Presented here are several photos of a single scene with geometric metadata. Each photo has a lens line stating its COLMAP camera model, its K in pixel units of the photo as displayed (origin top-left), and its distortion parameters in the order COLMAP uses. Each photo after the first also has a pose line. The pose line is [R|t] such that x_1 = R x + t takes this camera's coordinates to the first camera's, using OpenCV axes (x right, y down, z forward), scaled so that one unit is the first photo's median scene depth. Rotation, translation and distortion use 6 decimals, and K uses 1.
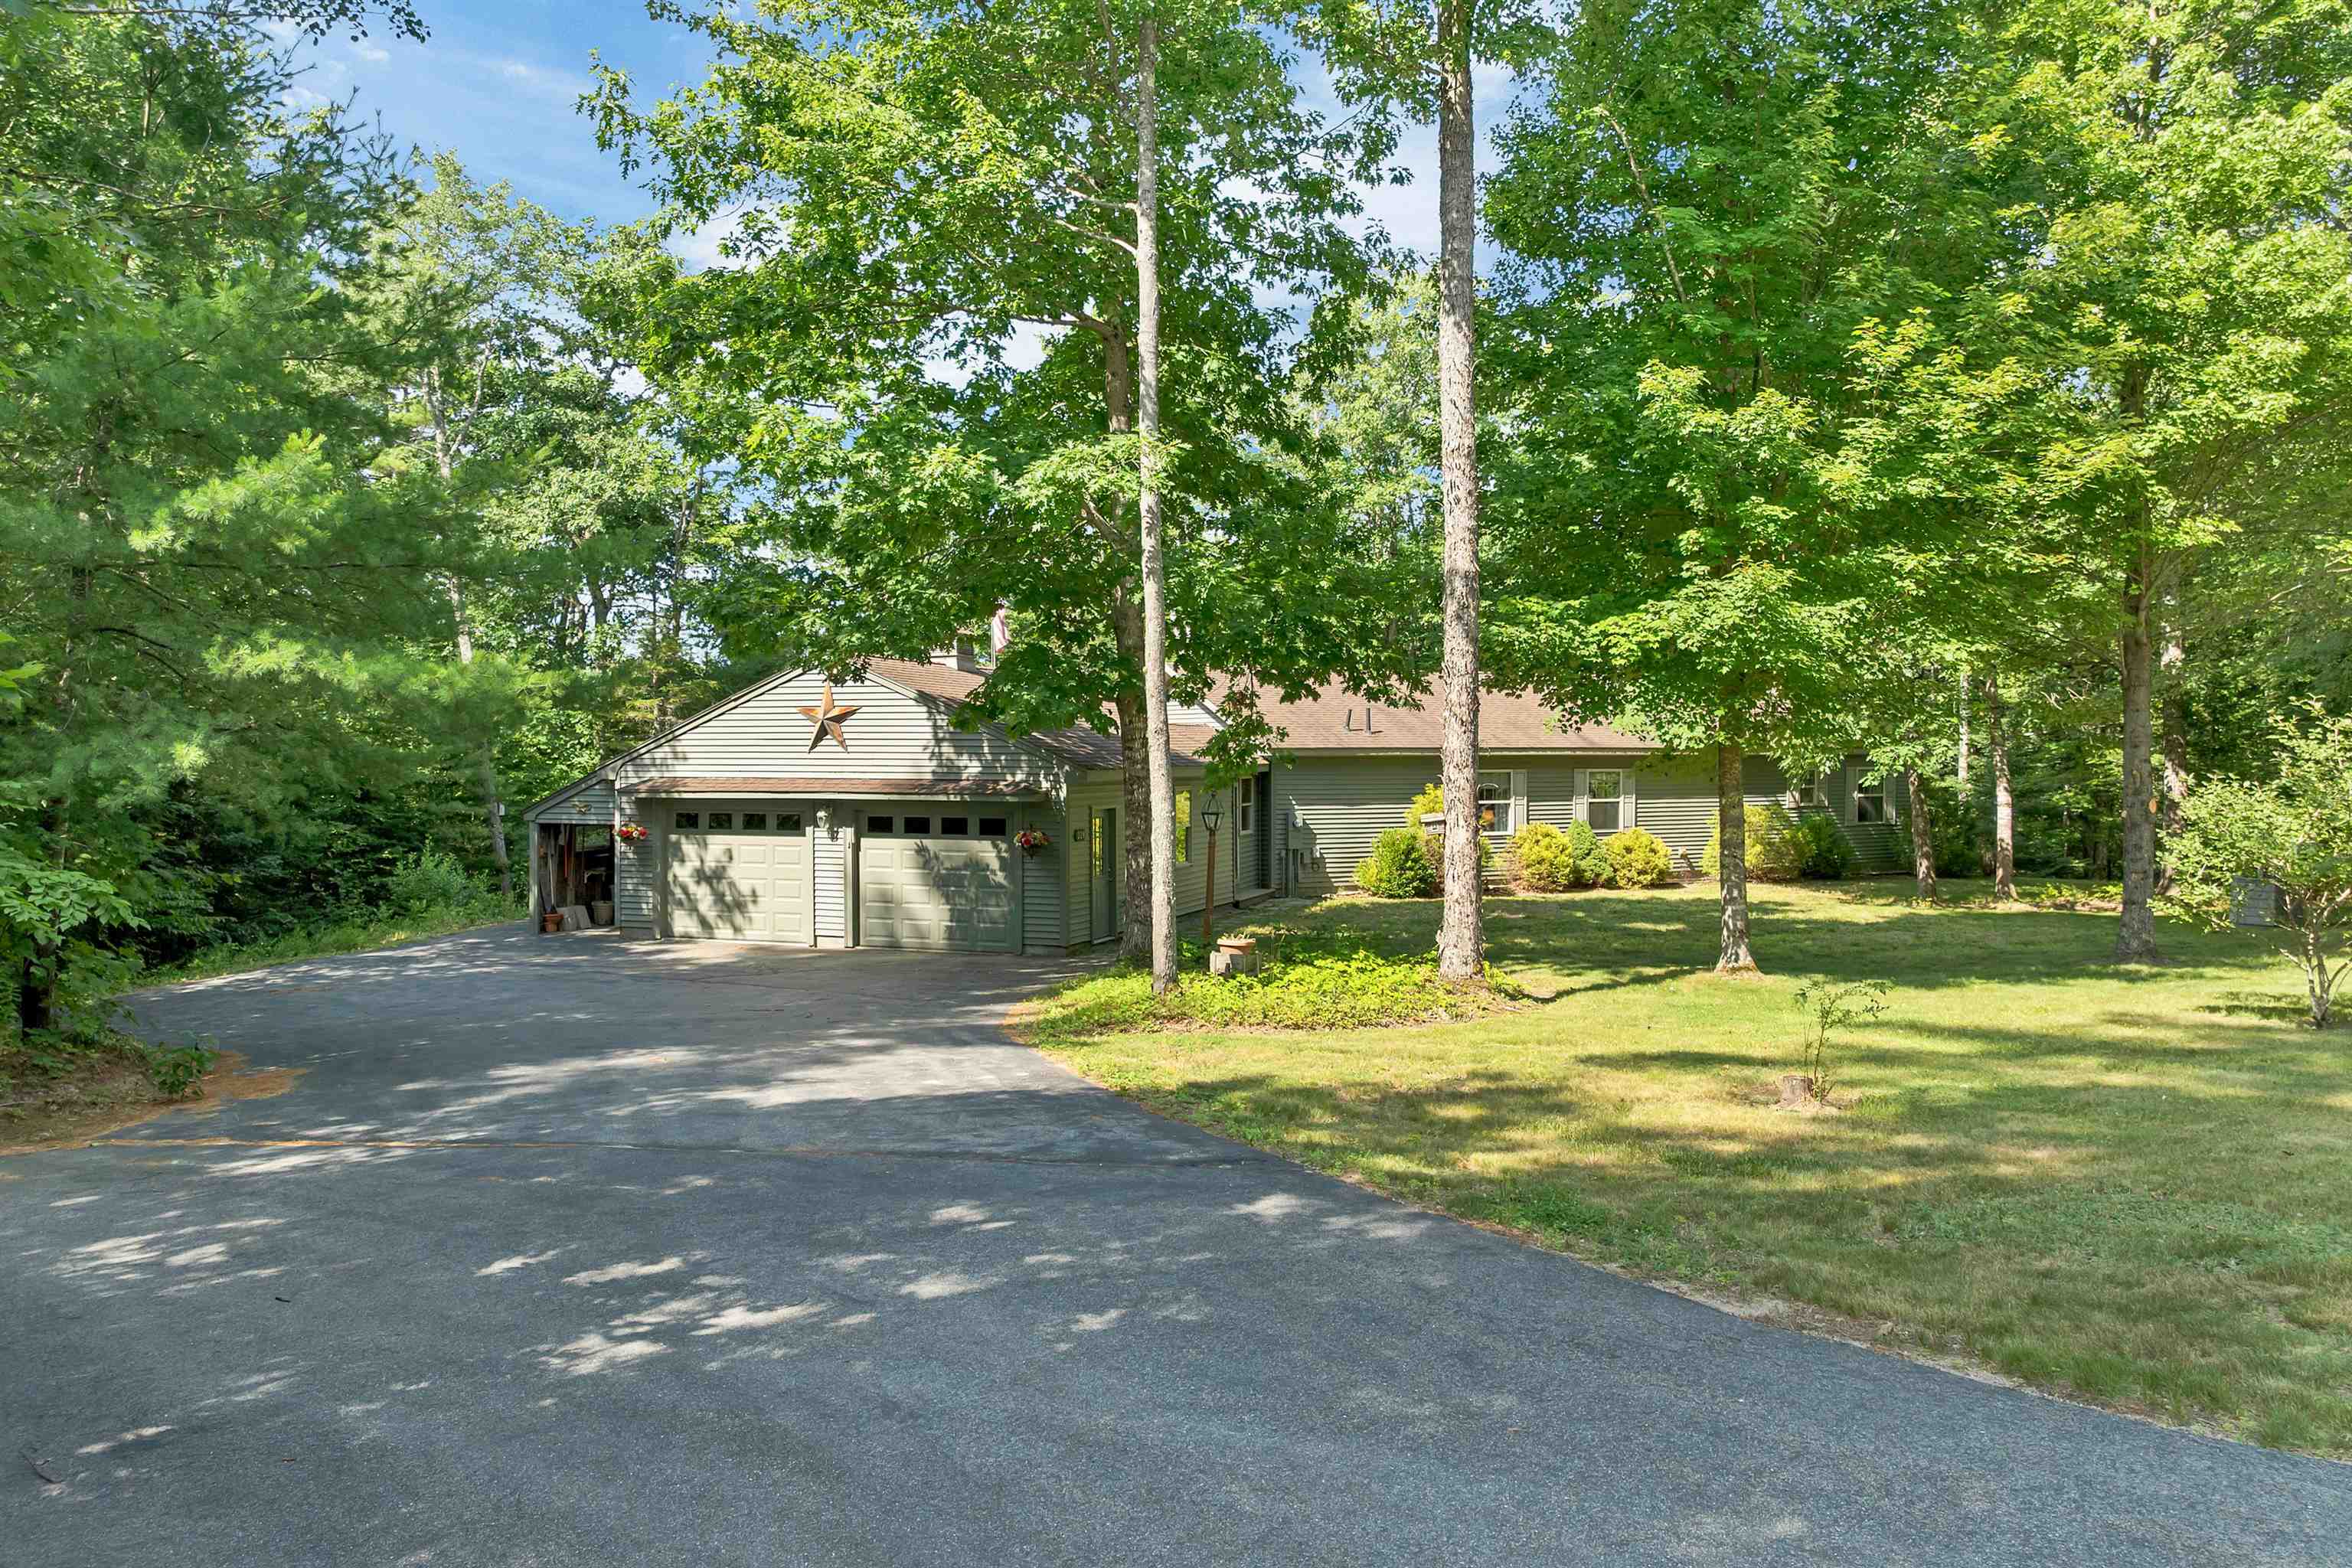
lens RADIAL K [[1757.7, 0, 1176.0], [0, 1757.7, 784.0], [0, 0, 1]] dist [-0.002705, -0.001890]
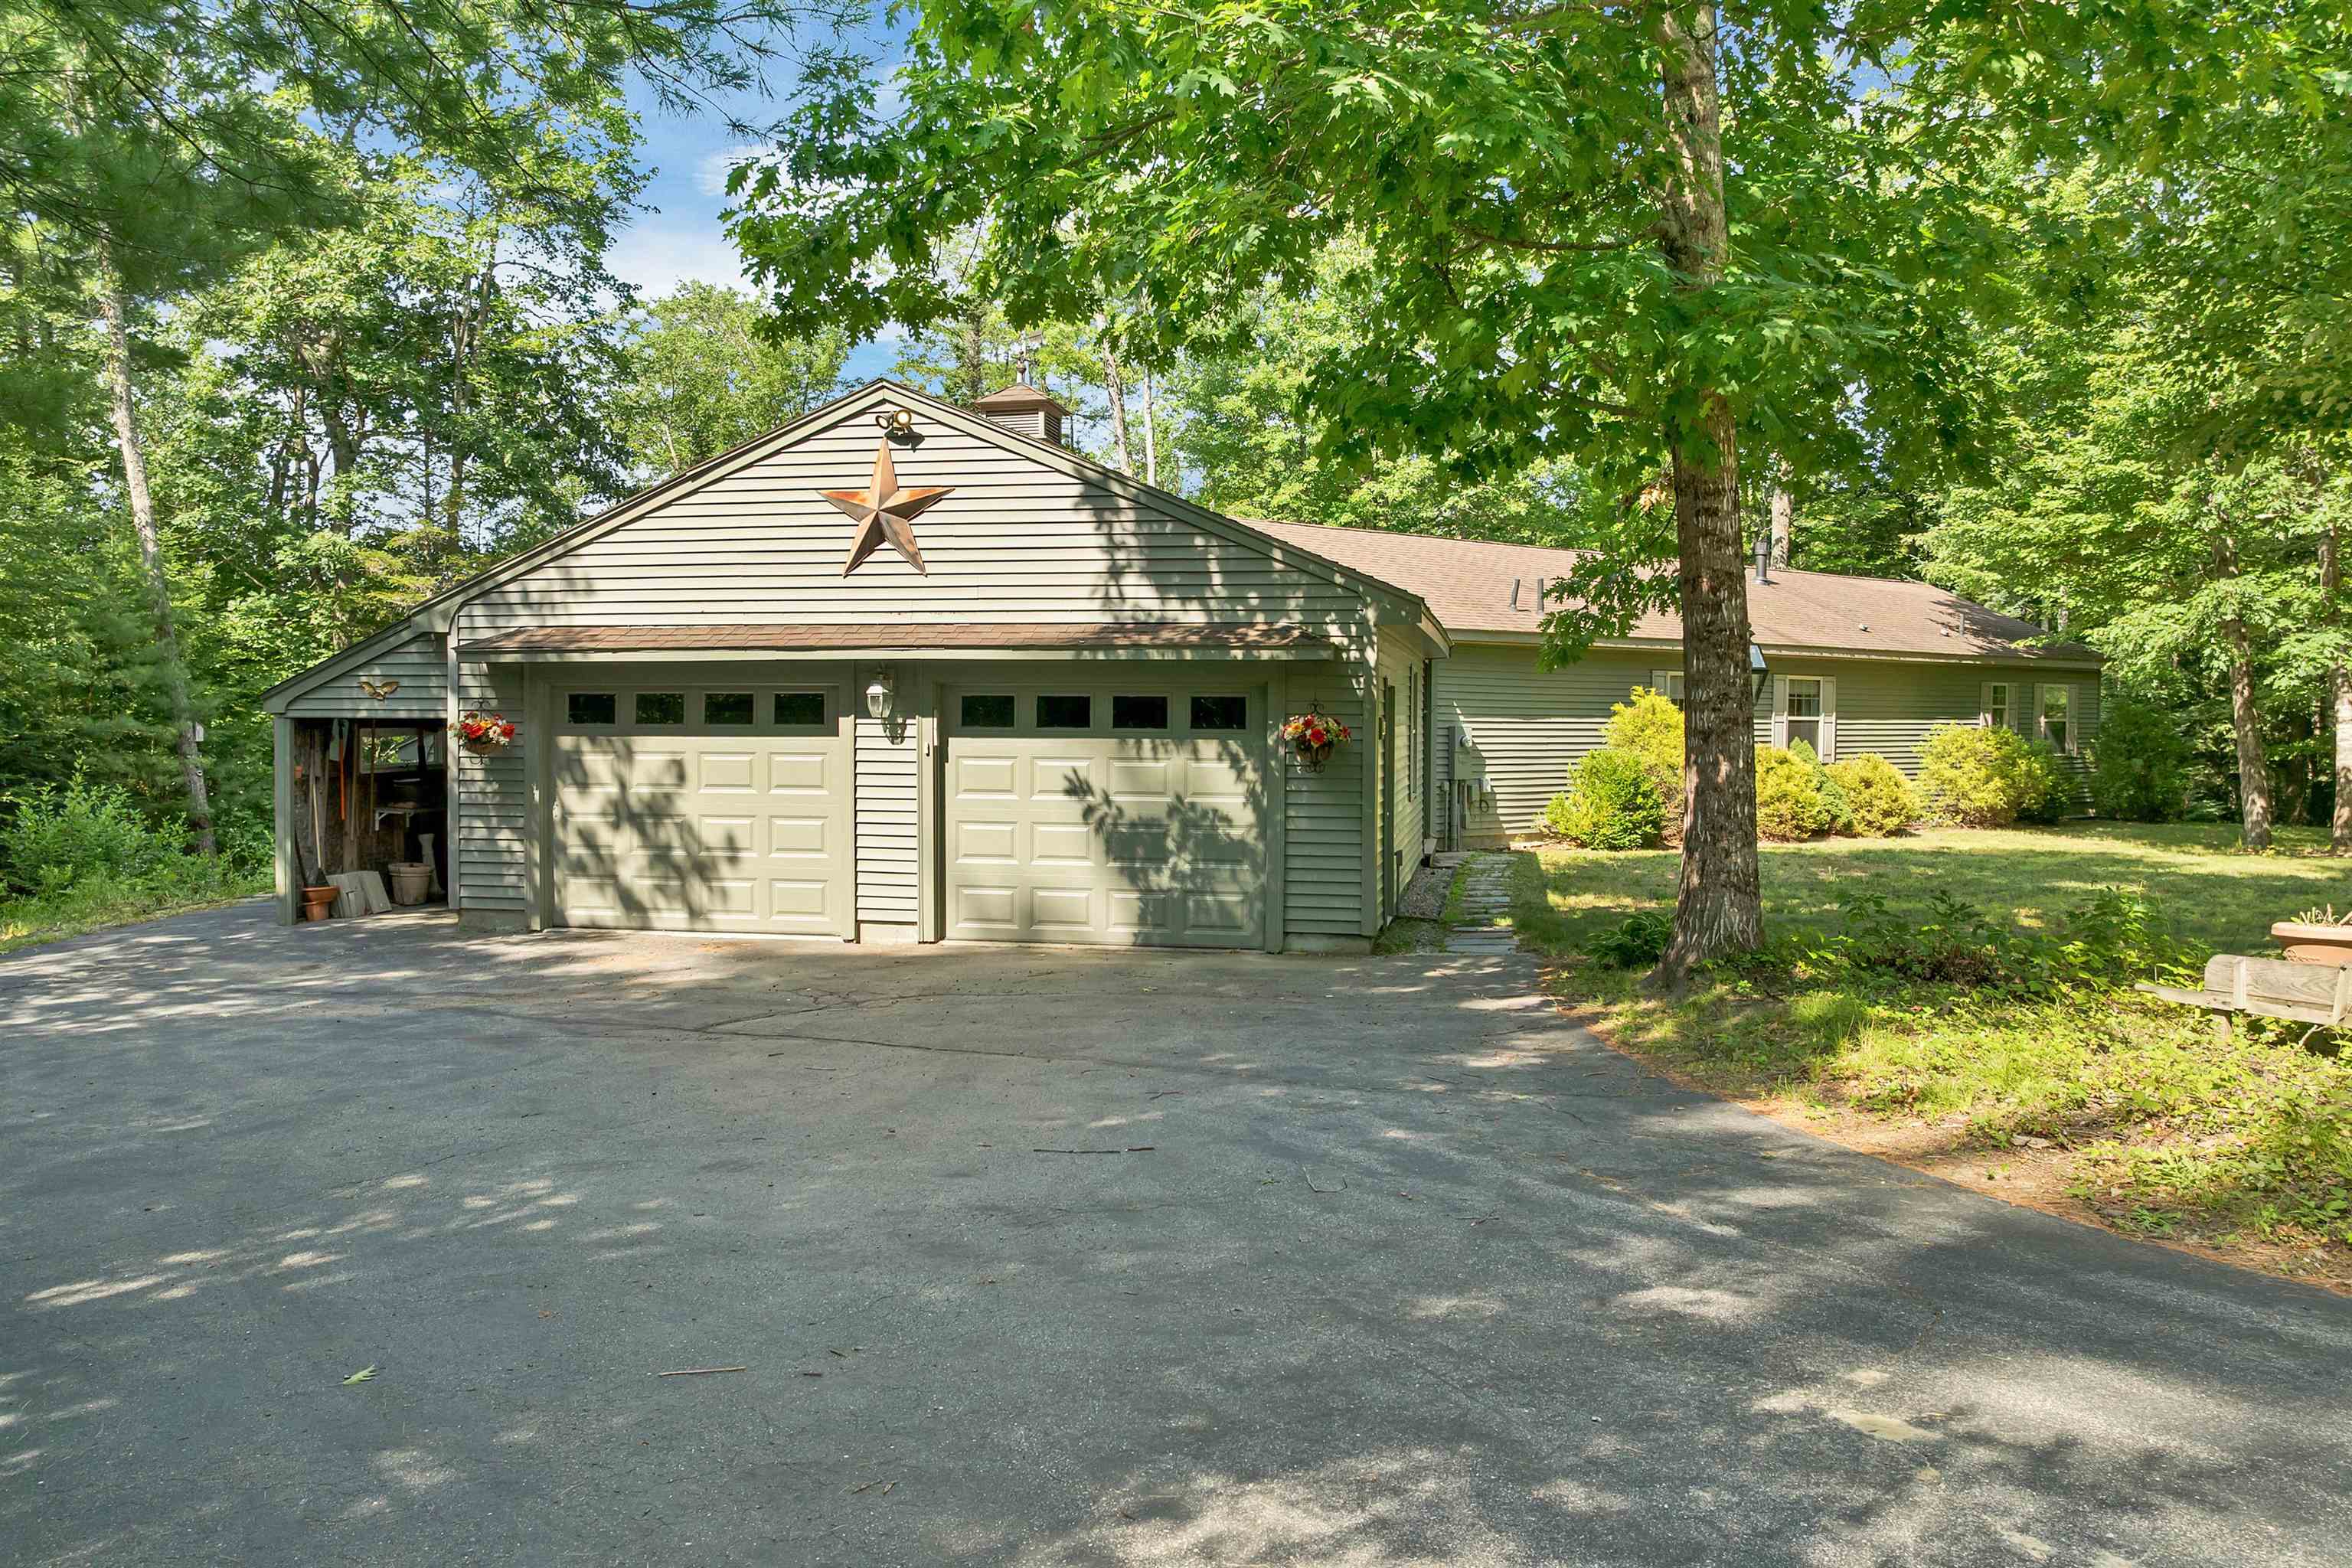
lens RADIAL K [[1757.7, 0, 1176.0], [0, 1757.7, 784.0], [0, 0, 1]] dist [-0.002705, -0.001890]
pose [[0.988855, -0.002051, 0.148866, -0.183660], [-0.000878, 0.999807, 0.019613, 0.033009], [-0.148877, -0.019525, 0.988663, 0.449258]]
